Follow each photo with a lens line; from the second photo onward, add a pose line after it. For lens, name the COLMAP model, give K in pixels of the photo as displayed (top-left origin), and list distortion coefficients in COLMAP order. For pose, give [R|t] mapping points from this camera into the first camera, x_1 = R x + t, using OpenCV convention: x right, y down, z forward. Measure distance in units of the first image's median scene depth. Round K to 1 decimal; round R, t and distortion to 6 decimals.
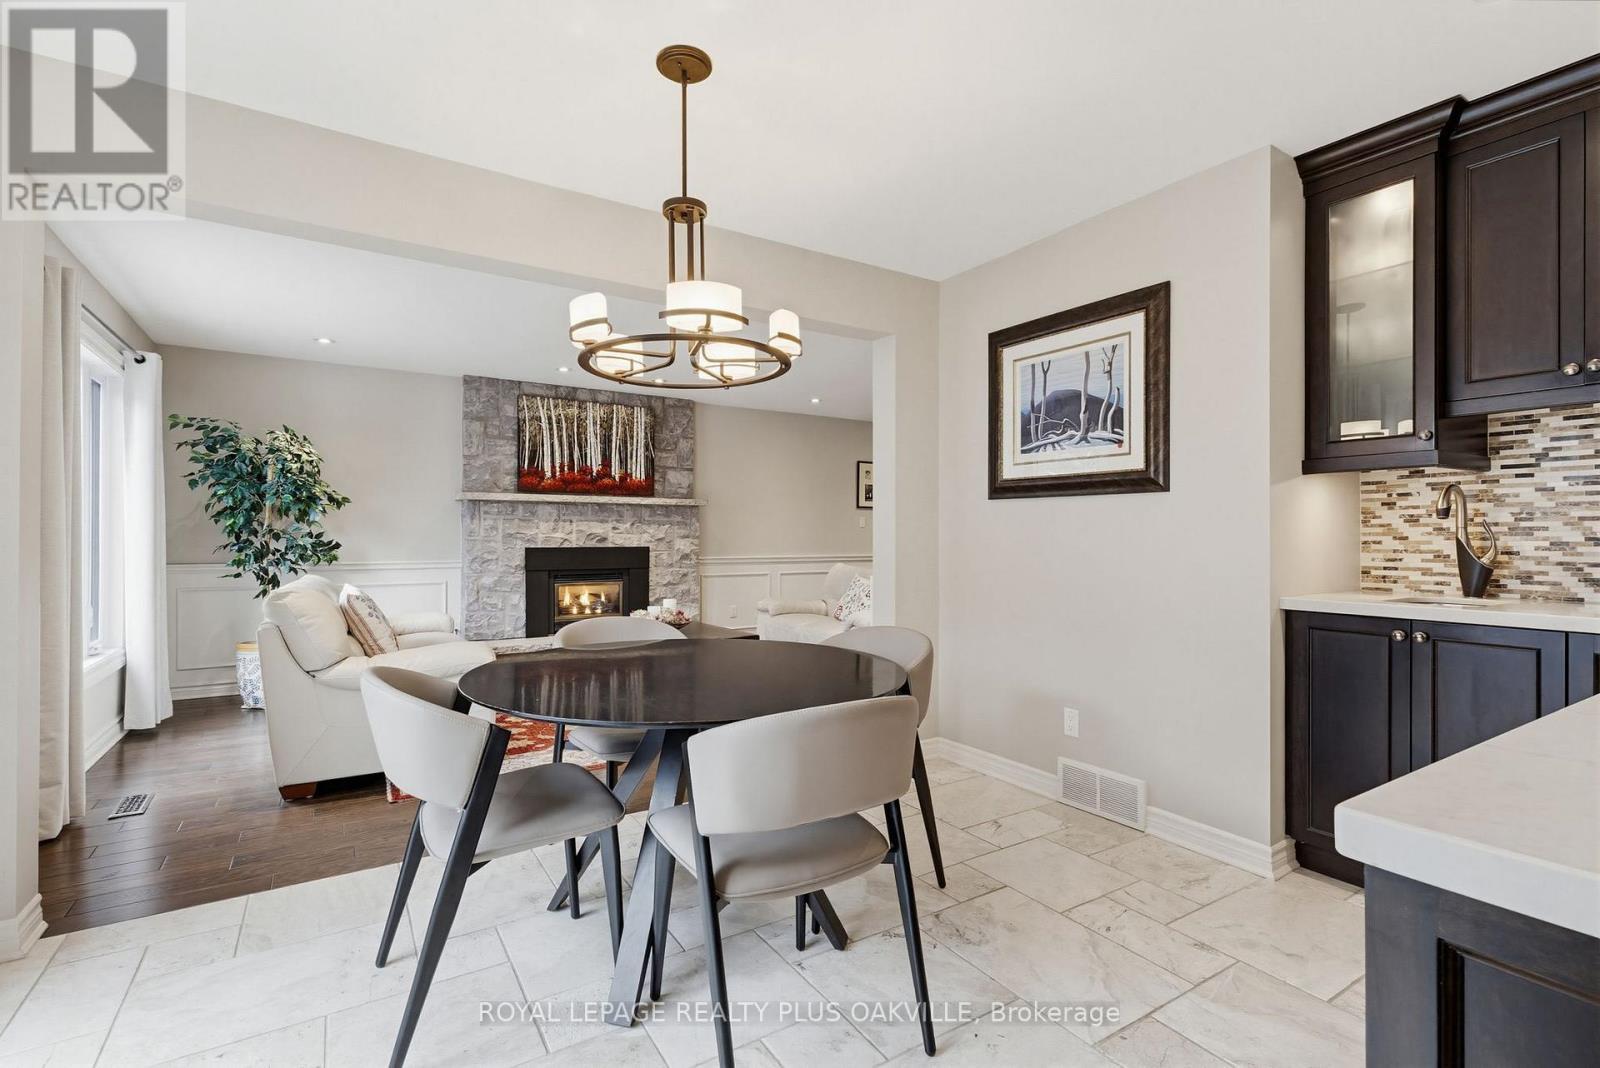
lens RADIAL K [[740.9, 0, 789.0], [0, 740.9, 528.1], [0, 0, 1]] dist [0.001969, 0.001092]
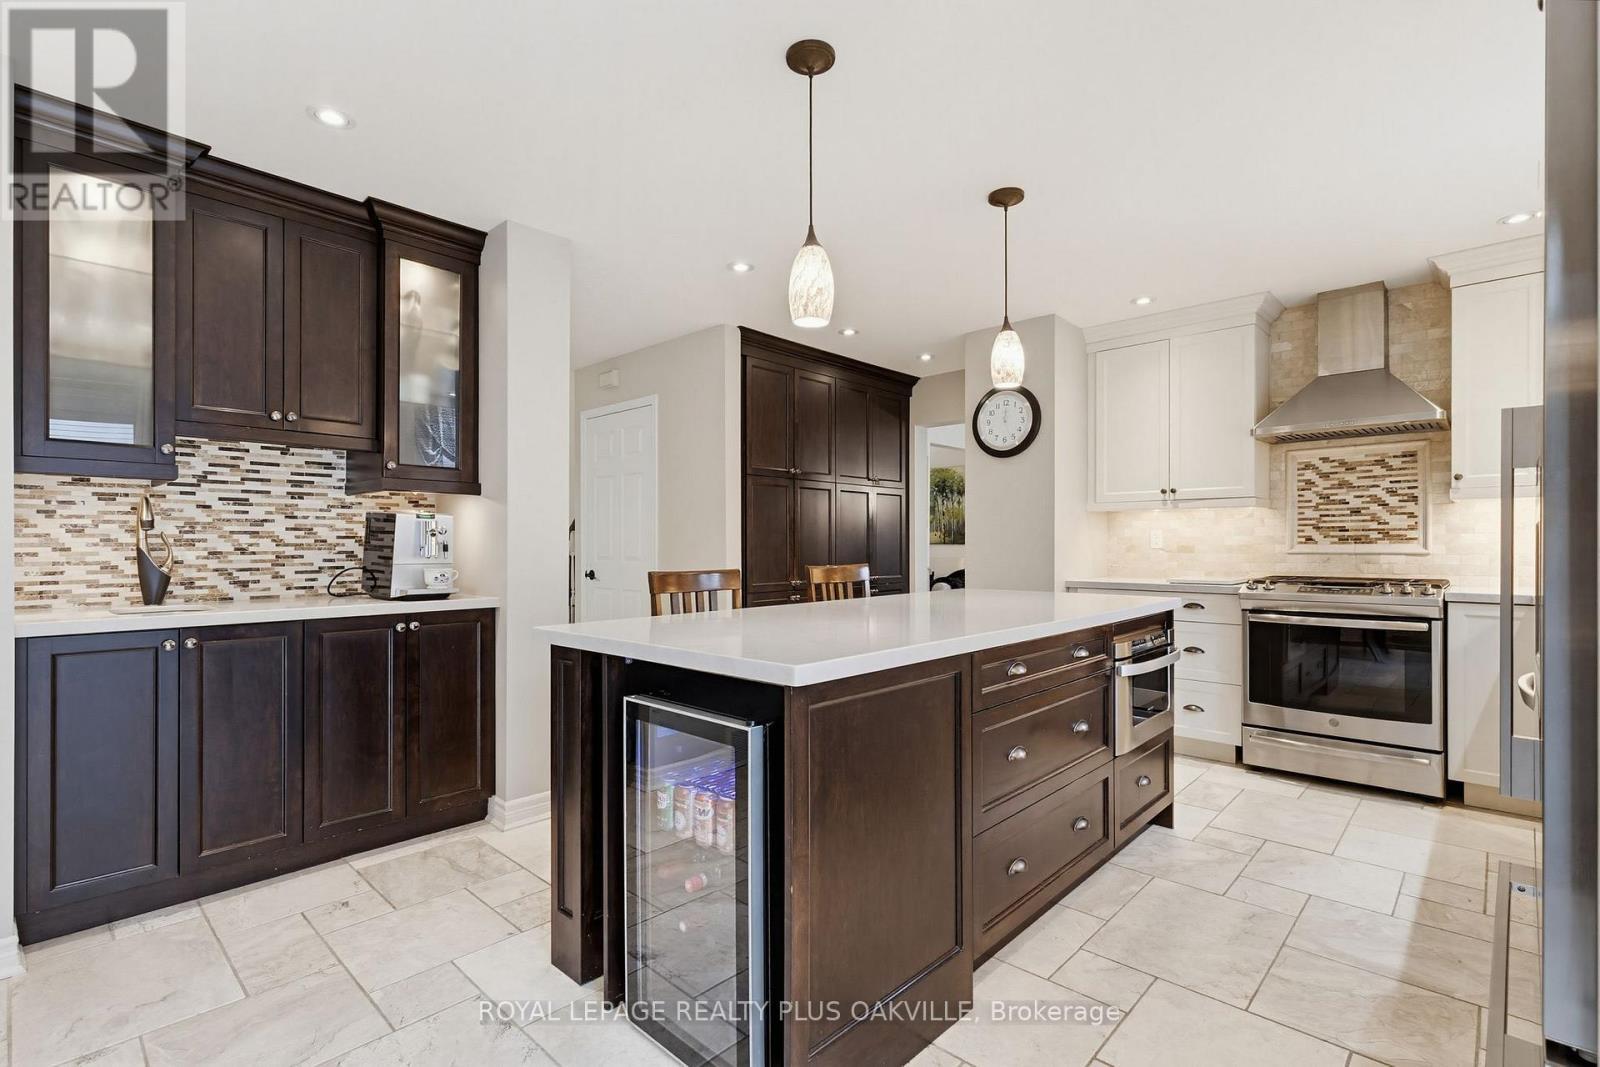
lens RADIAL K [[740.9, 0, 817.4], [0, 740.9, 540.4], [0, 0, 1]] dist [0.001969, 0.001092]
pose [[-0.274431, 0.006758, 0.961583, -0.191024], [-0.007432, 0.999931, -0.009148, 0.002240], [-0.961578, -0.009657, -0.274362, 0.206466]]
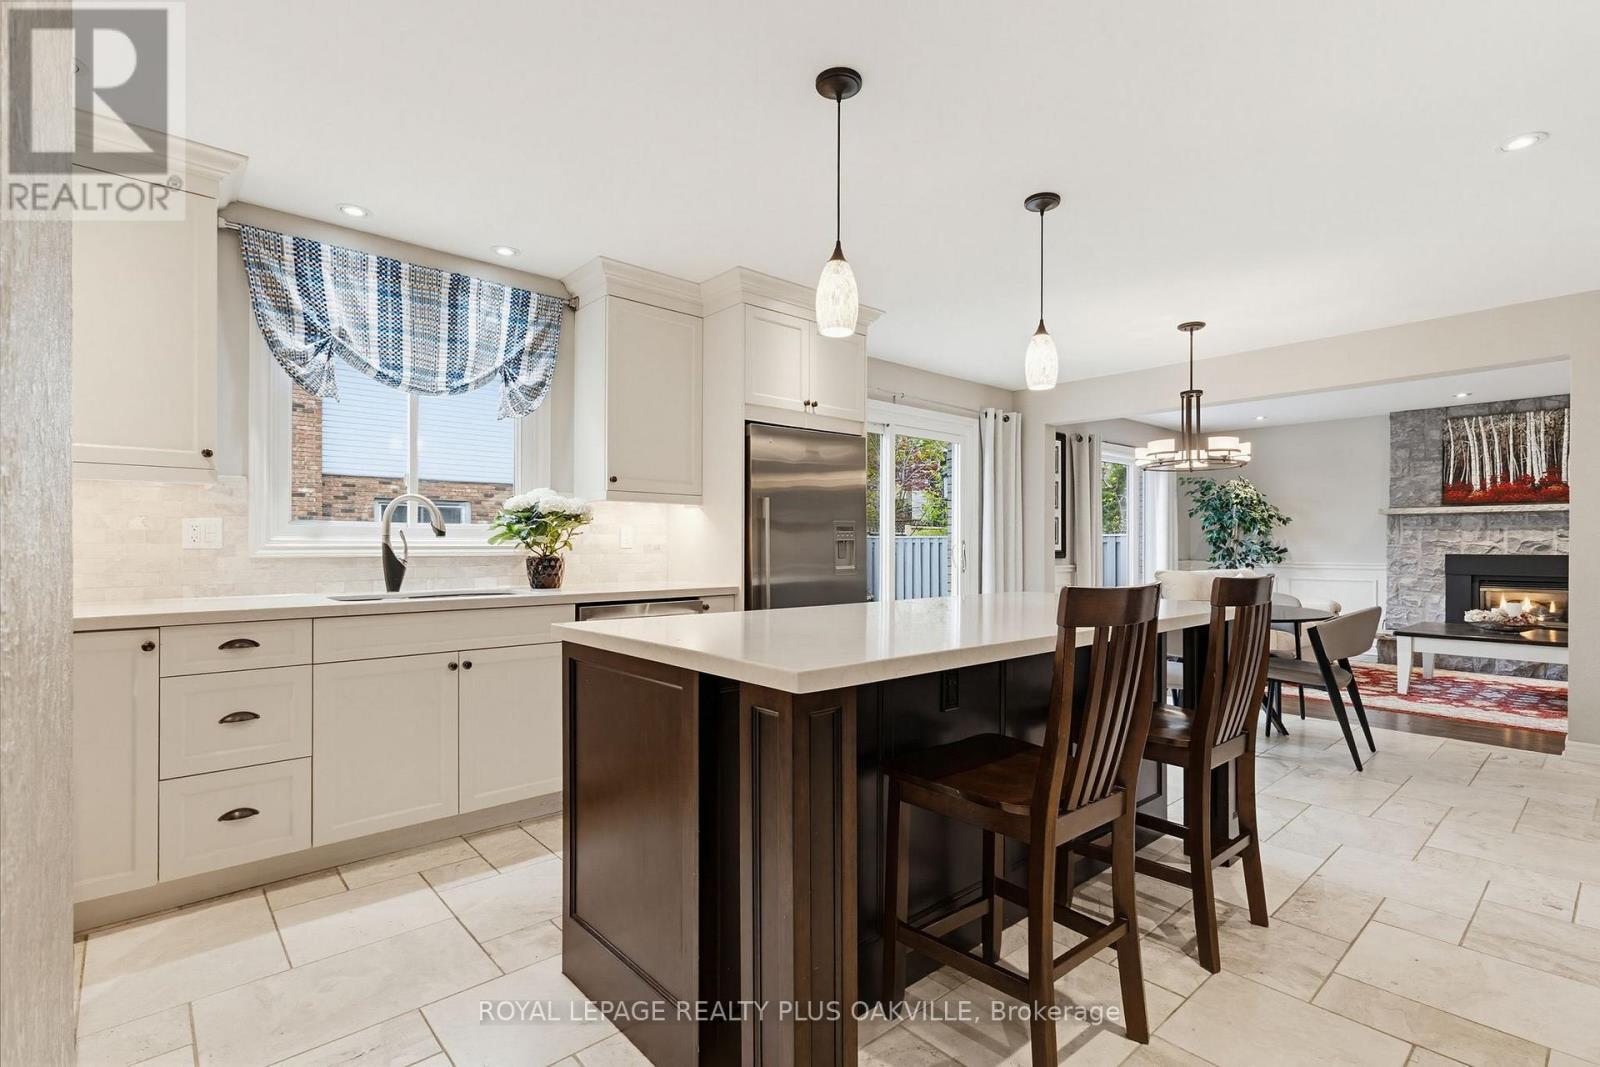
lens RADIAL K [[740.9, 0, 820.2], [0, 740.9, 545.0], [0, 0, 1]] dist [0.001969, 0.001092]
pose [[0.179434, 0.001008, -0.983769, 0.792683], [0.010447, 0.999941, 0.002930, -0.001364], [0.983715, -0.010803, 0.179413, -0.197932]]
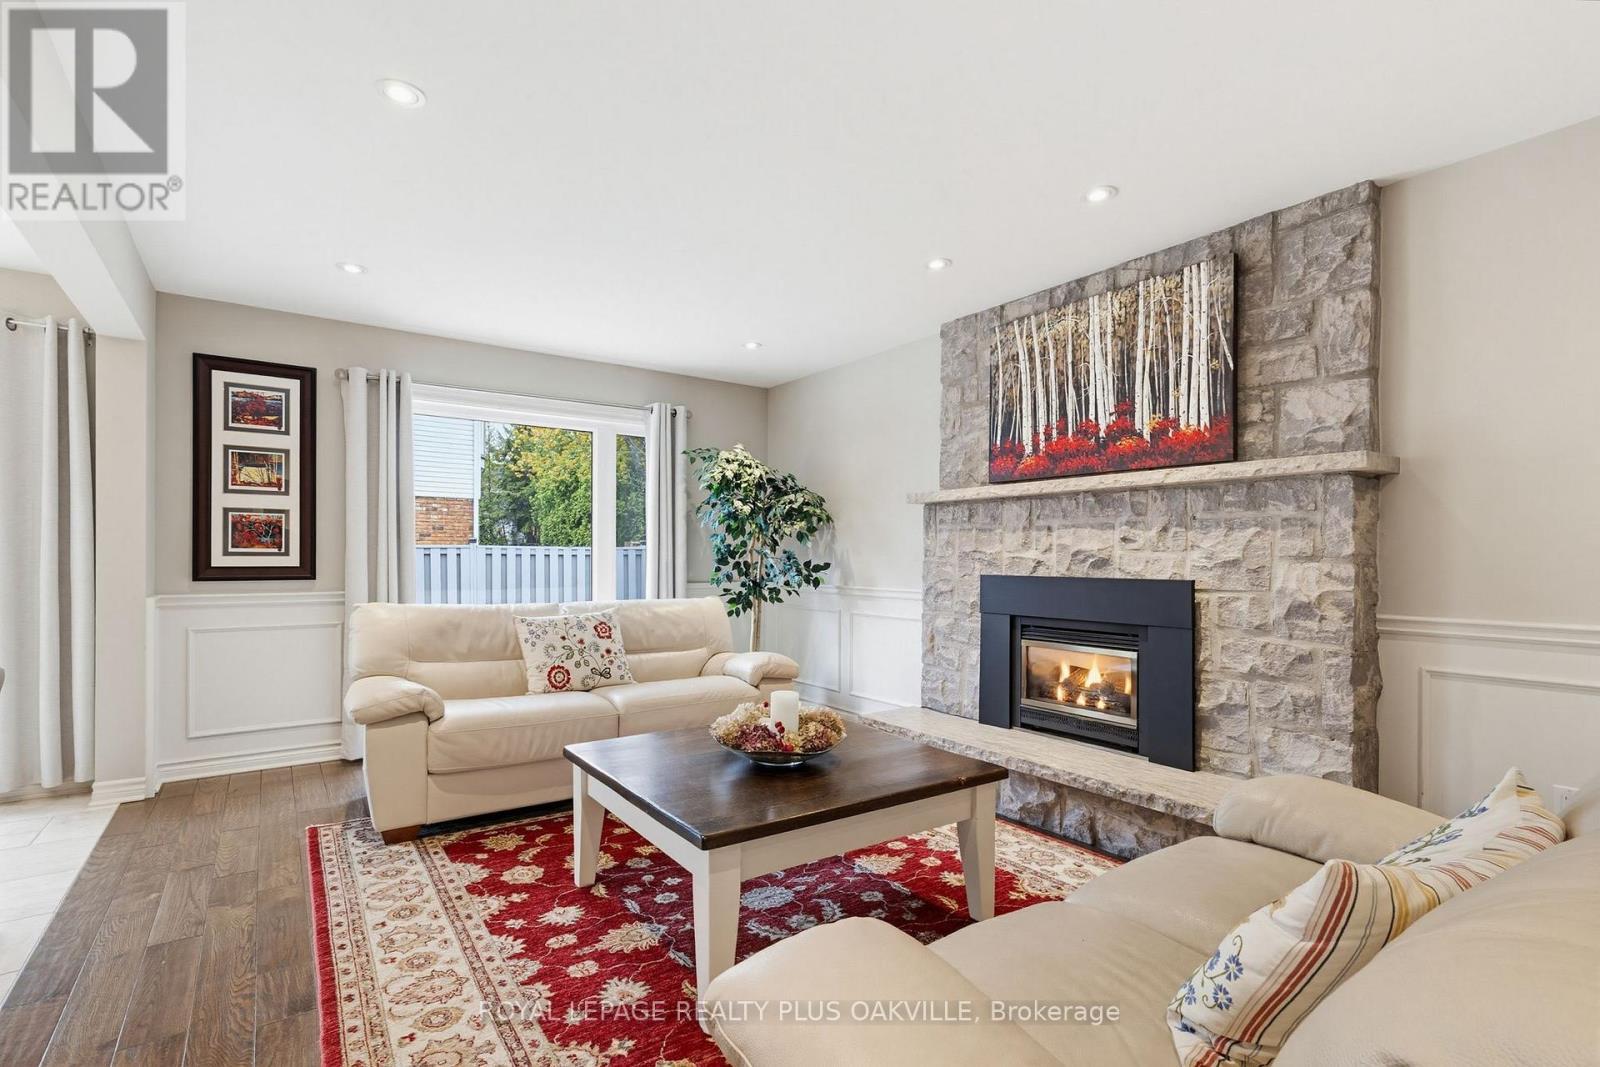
lens RADIAL K [[740.9, 0, 815.3], [0, 740.9, 555.1], [0, 0, 1]] dist [0.001969, 0.001092]
pose [[0.075631, -0.002662, -0.997132, 0.327856], [0.009709, 0.999951, -0.001933, 0.013290], [0.997089, -0.009535, 0.075653, 1.092122]]
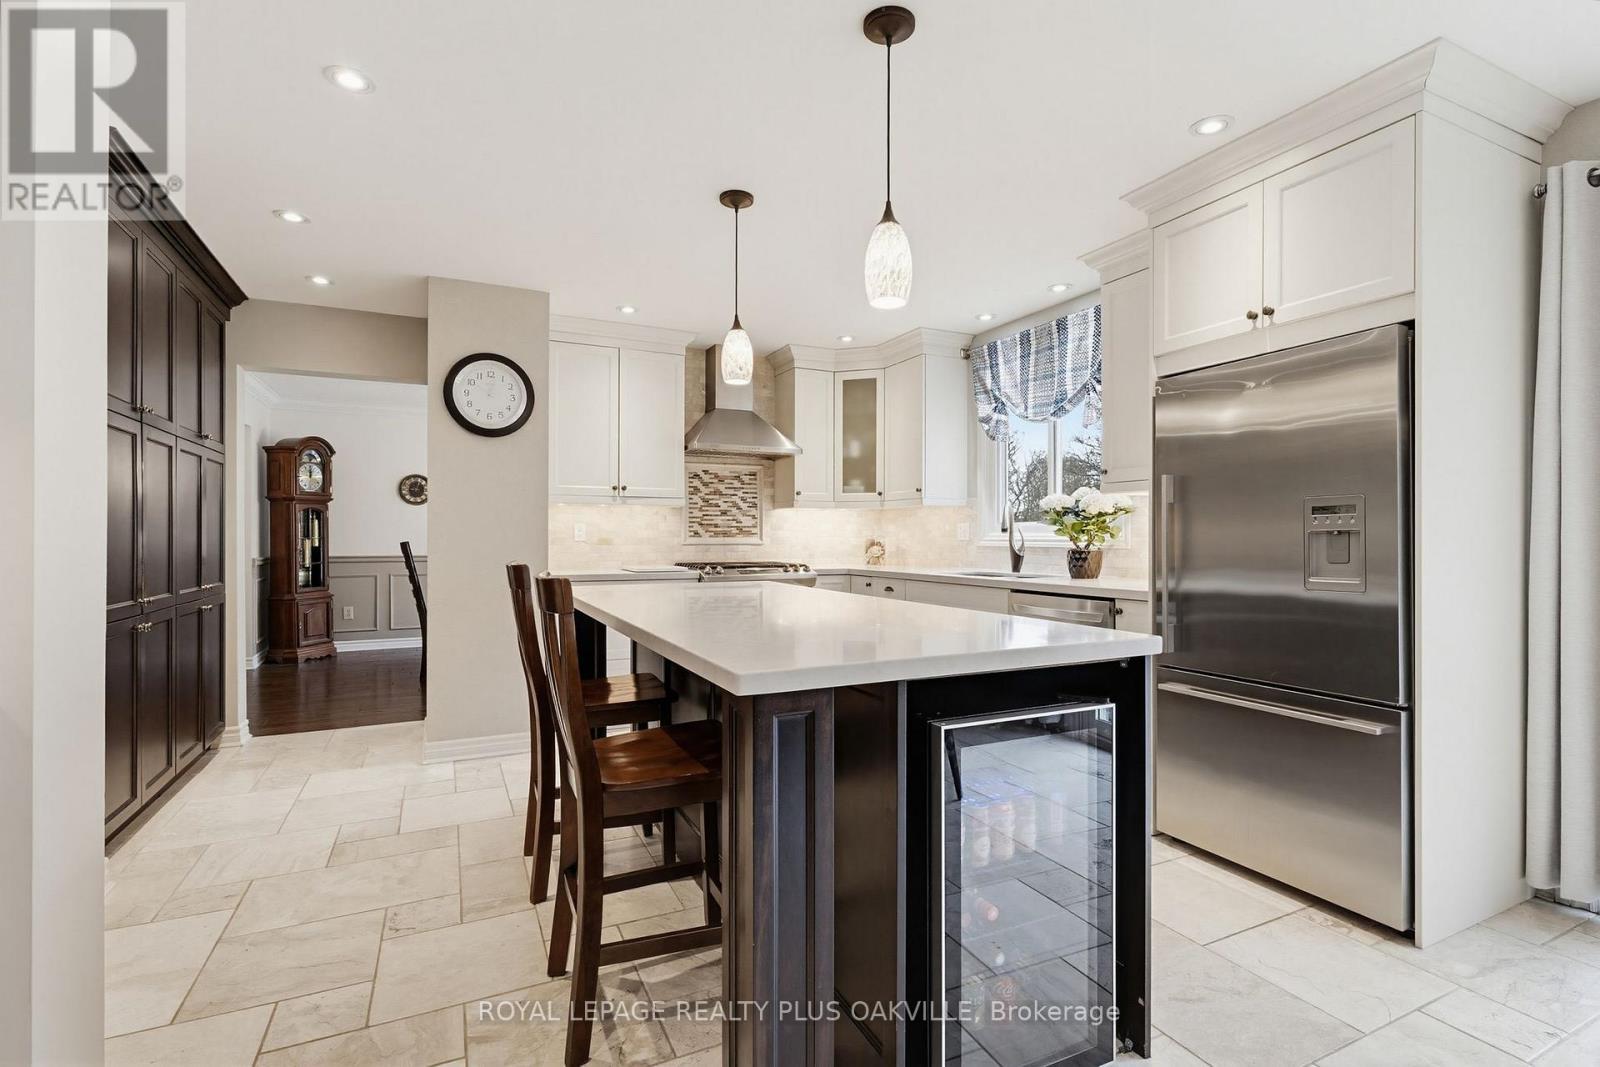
lens RADIAL K [[740.9, 0, 796.2], [0, 740.9, 535.0], [0, 0, 1]] dist [0.001969, 0.001092]
pose [[-0.993051, -0.001285, 0.117677, 0.225225], [-0.002929, 0.999900, -0.013801, 0.006032], [-0.117648, -0.014049, -0.992956, 0.505165]]
